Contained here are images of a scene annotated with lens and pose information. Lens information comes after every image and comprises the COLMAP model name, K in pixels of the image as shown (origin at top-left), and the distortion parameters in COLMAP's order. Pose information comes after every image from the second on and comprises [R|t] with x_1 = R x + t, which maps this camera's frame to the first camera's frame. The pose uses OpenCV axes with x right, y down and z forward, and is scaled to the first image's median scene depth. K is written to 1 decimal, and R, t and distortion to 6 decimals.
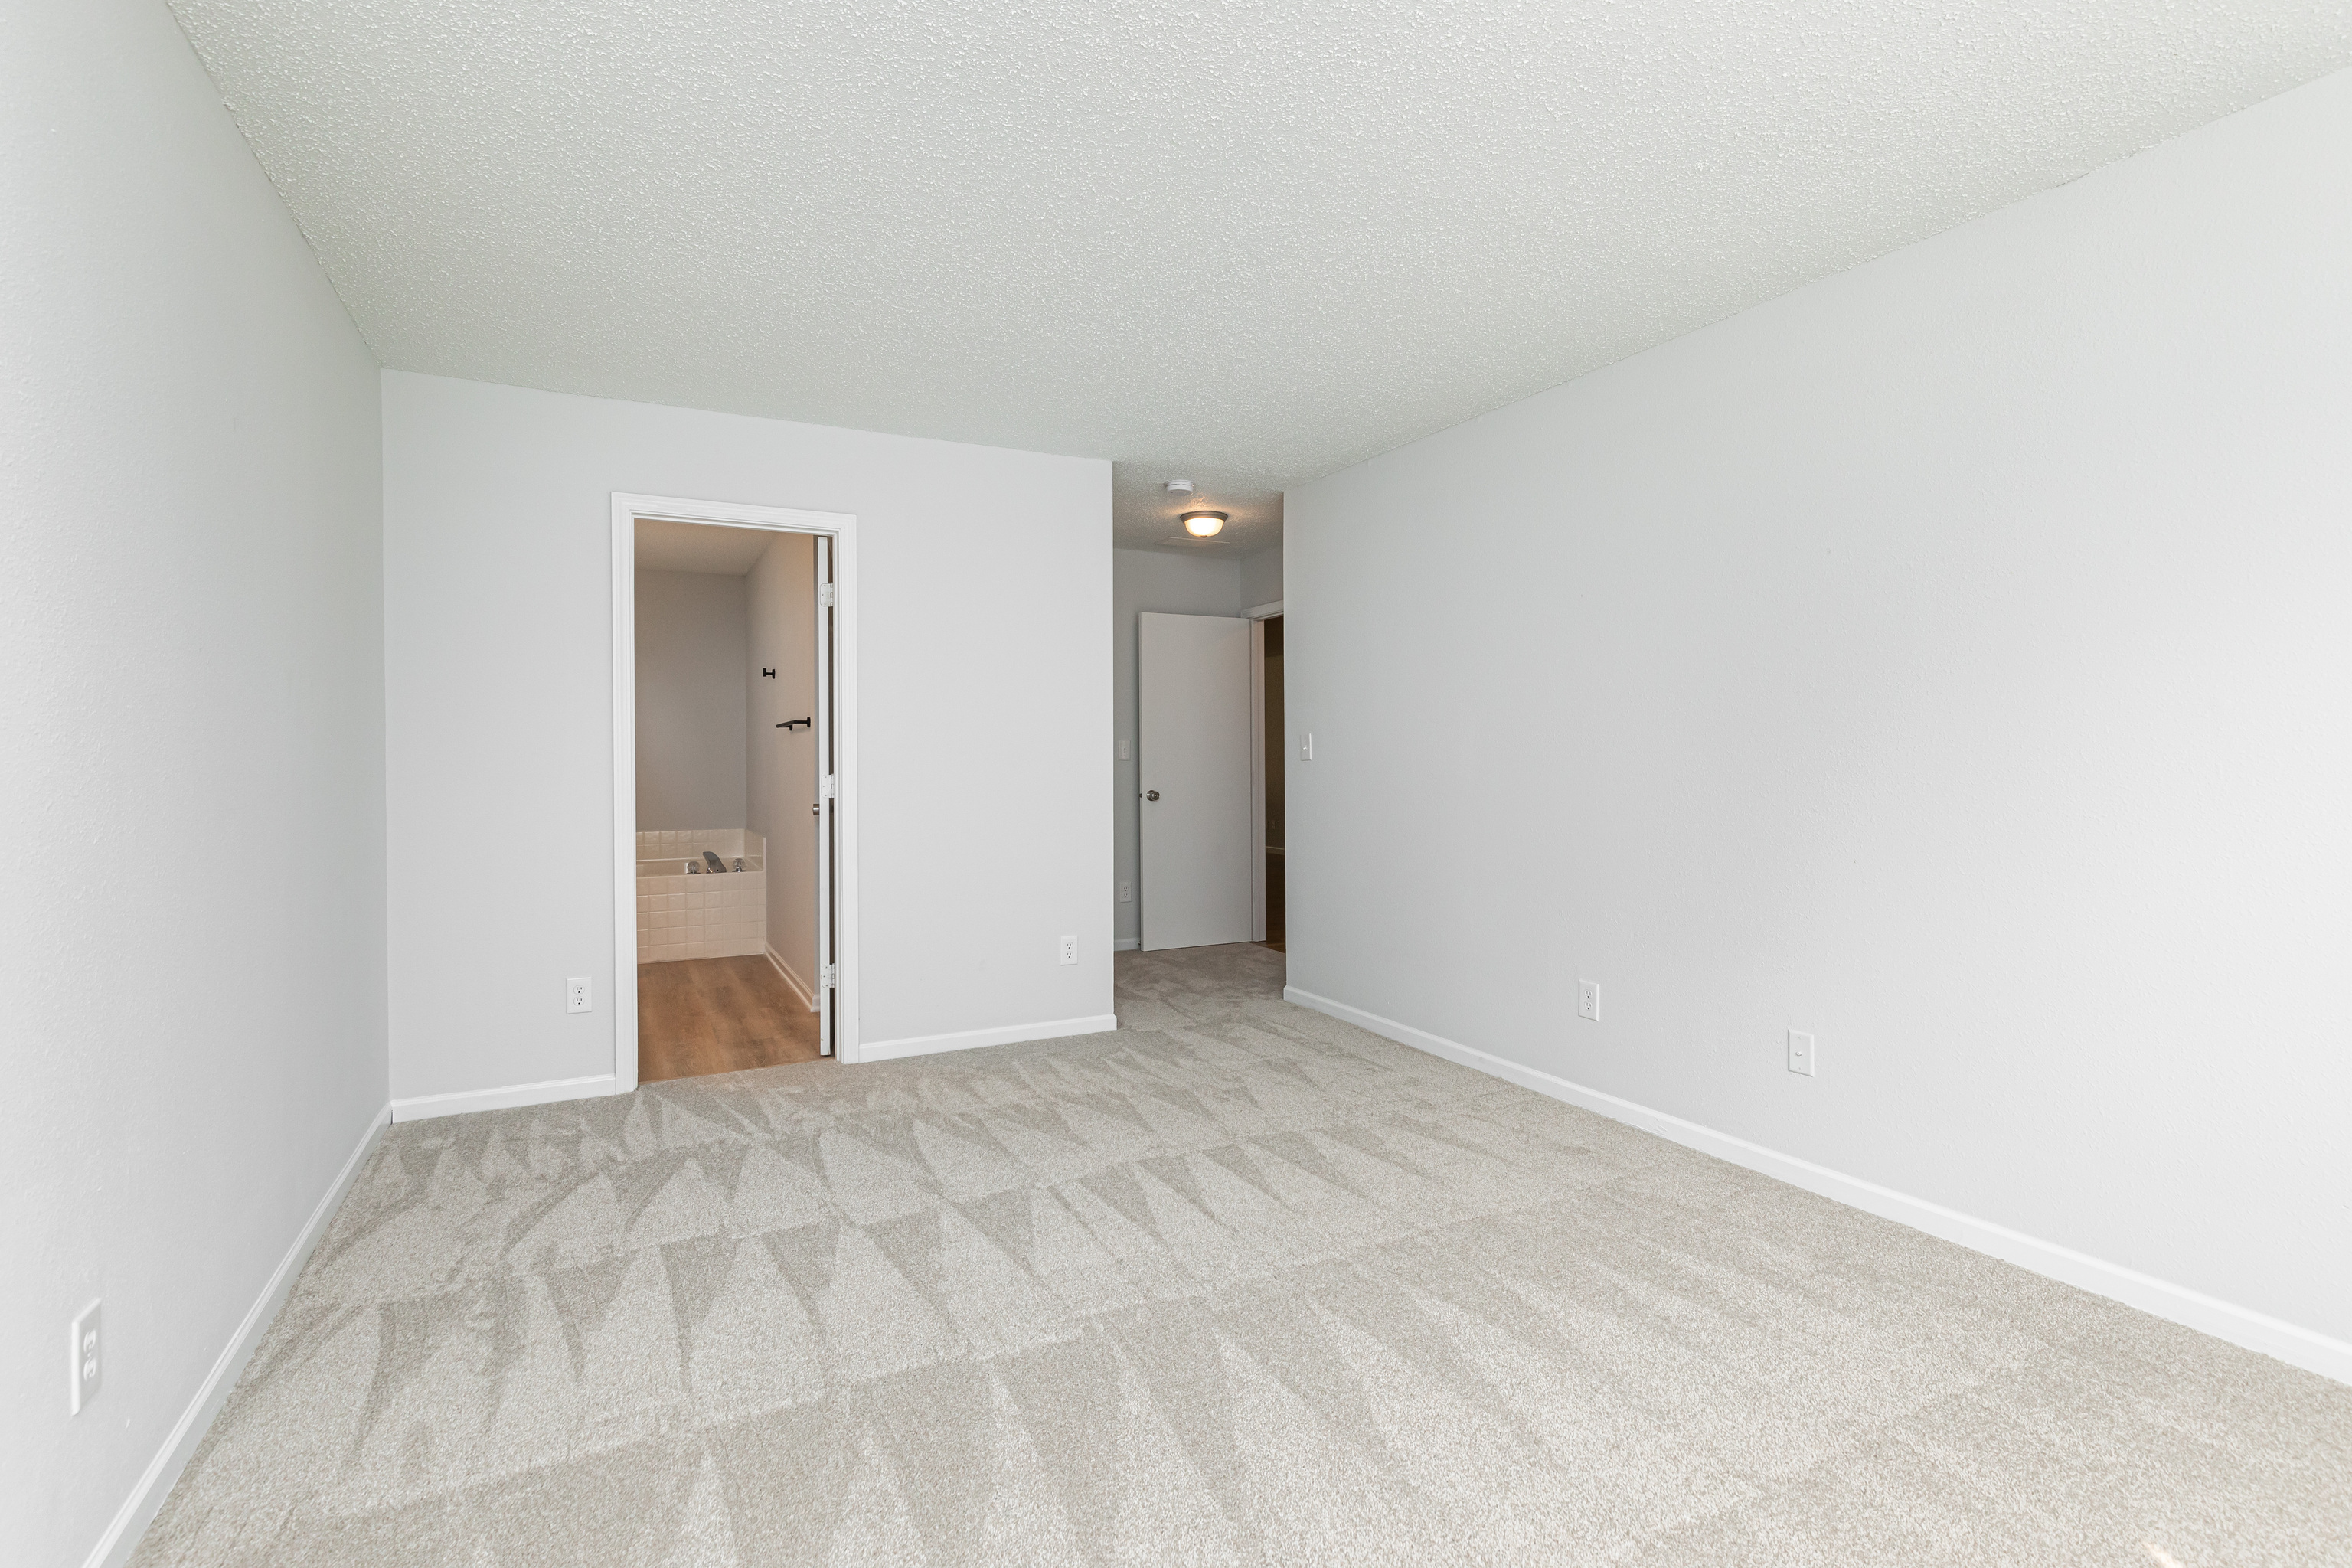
lens RADIAL K [[1070.5, 0, 1180.6], [0, 1070.5, 778.3], [0, 0, 1]] dist [0.010531, -0.001641]
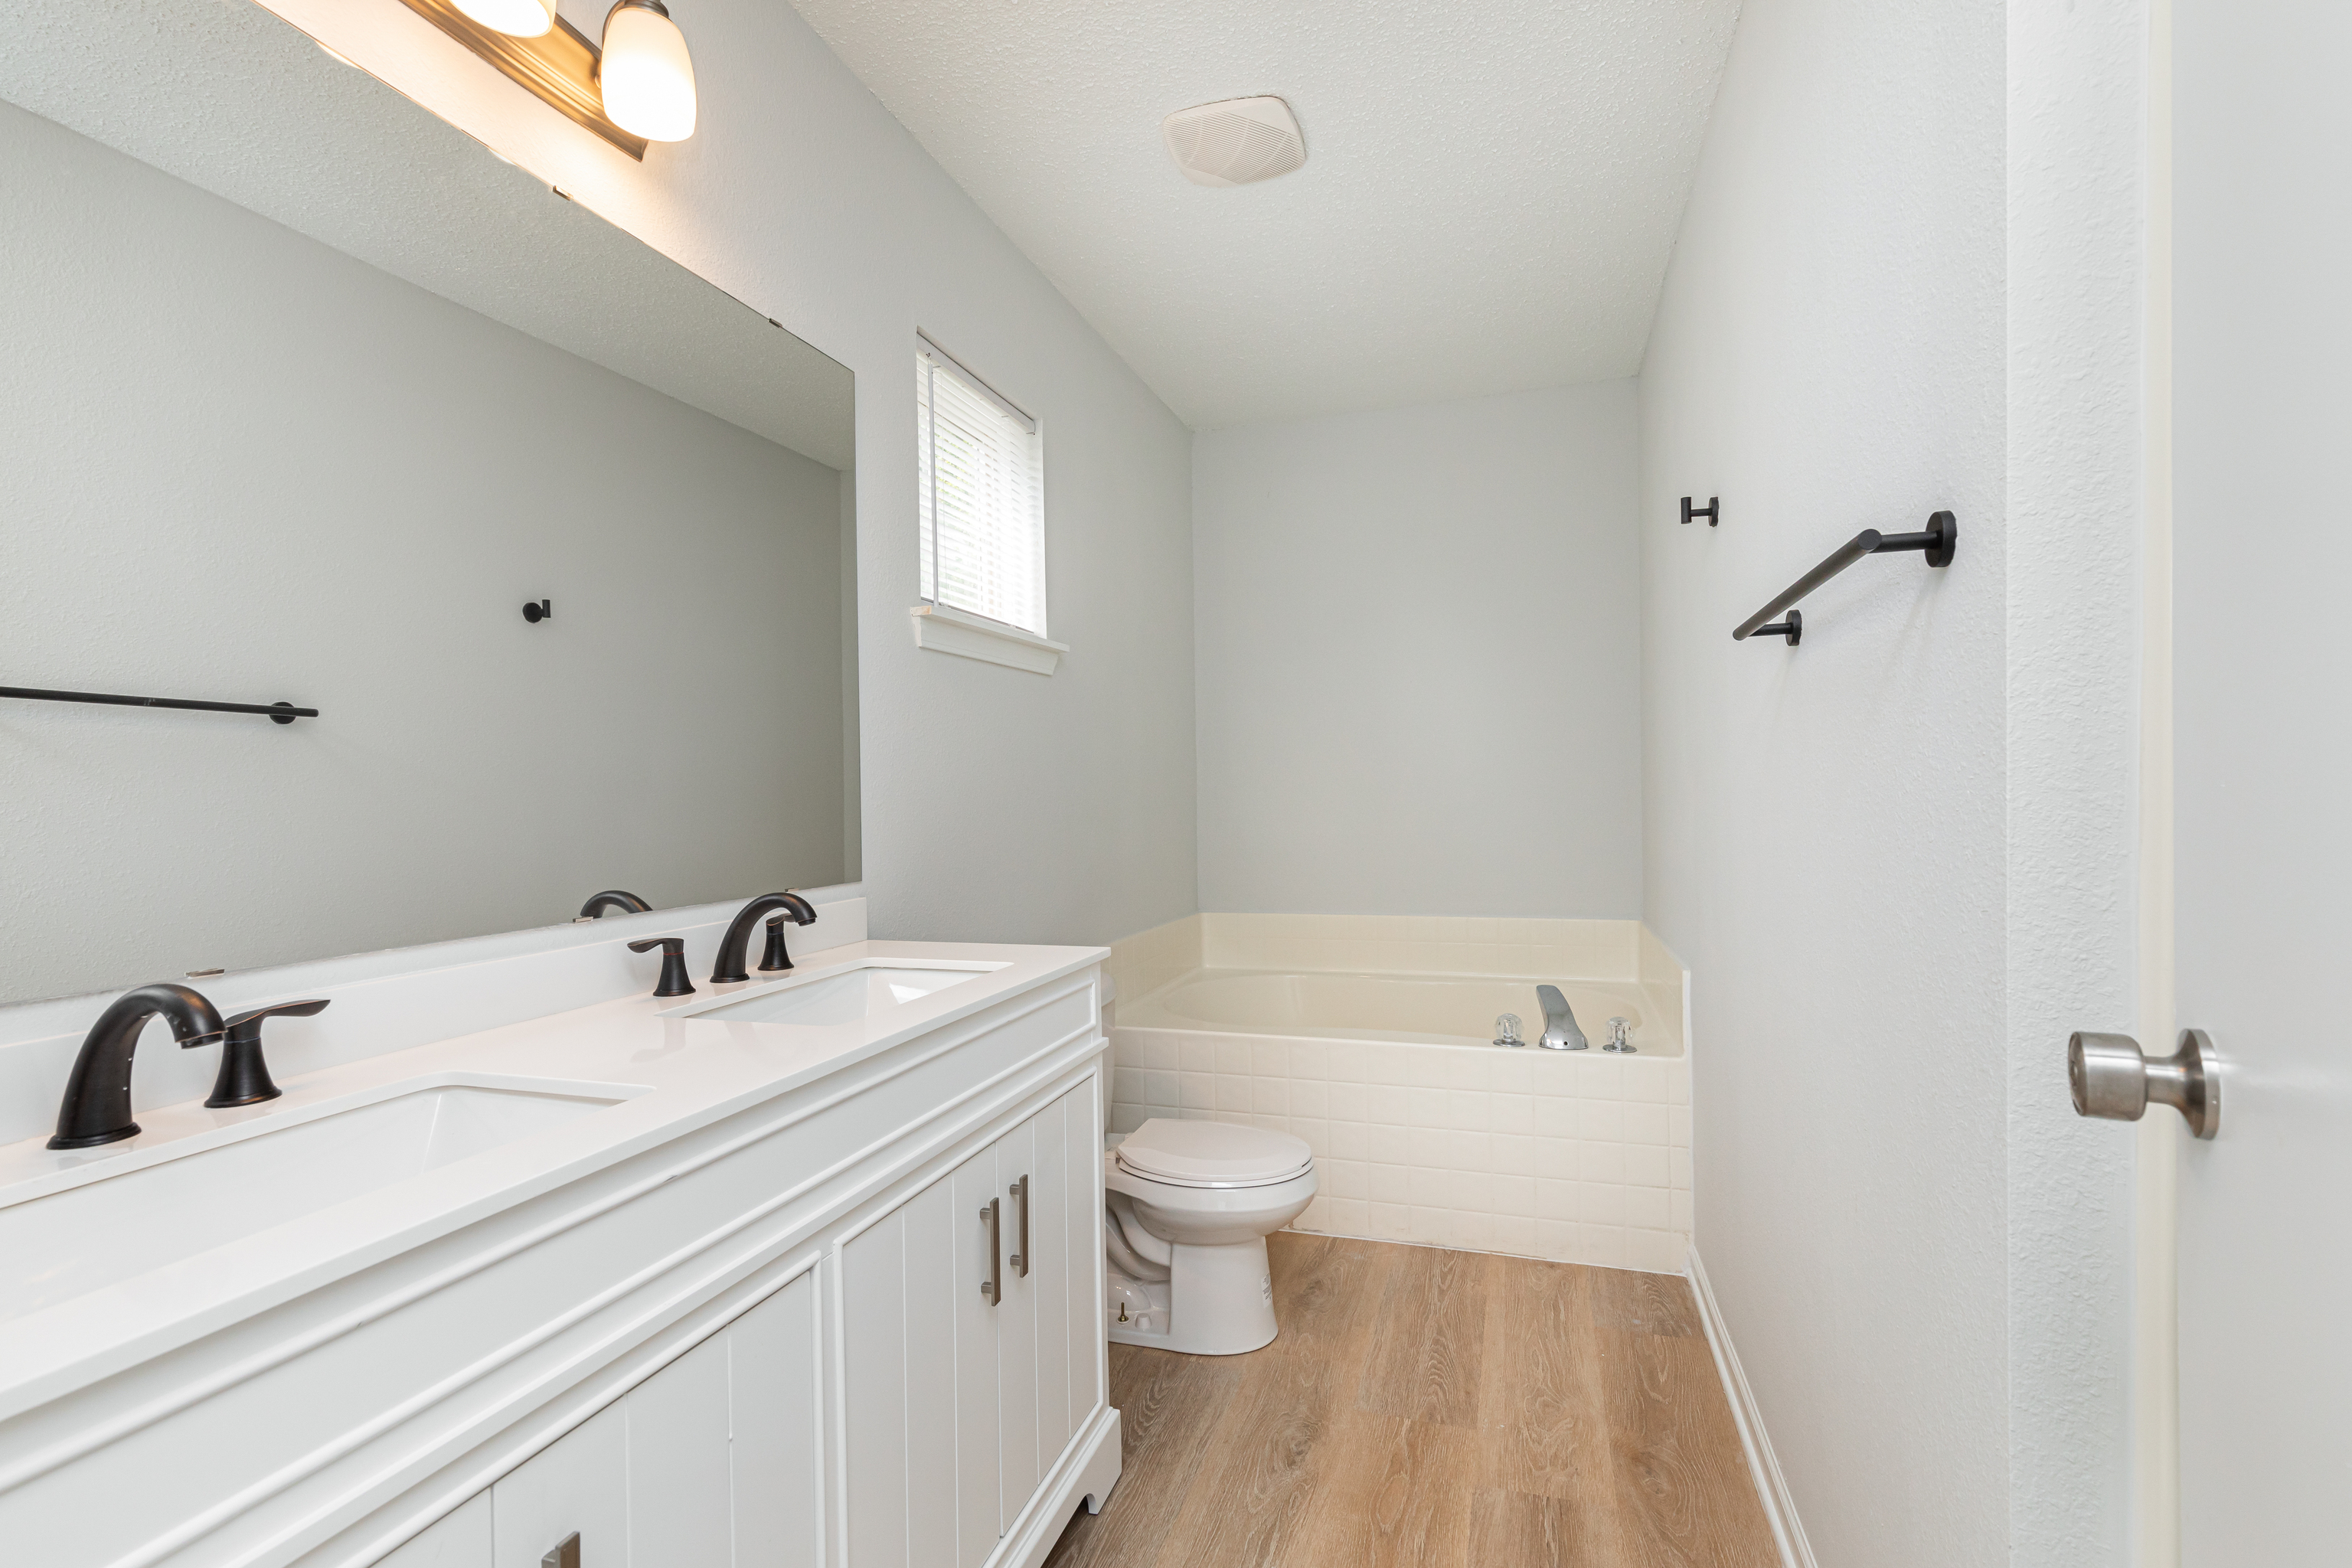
lens RADIAL K [[1070.5, 0, 1185.4], [0, 1070.5, 795.7], [0, 0, 1]] dist [0.010531, -0.001641]
pose [[0.692349, -0.000038, -0.721562, -0.241915], [0.006847, 0.999955, 0.006518, -0.008756], [0.721530, -0.009453, 0.692319, 0.621999]]
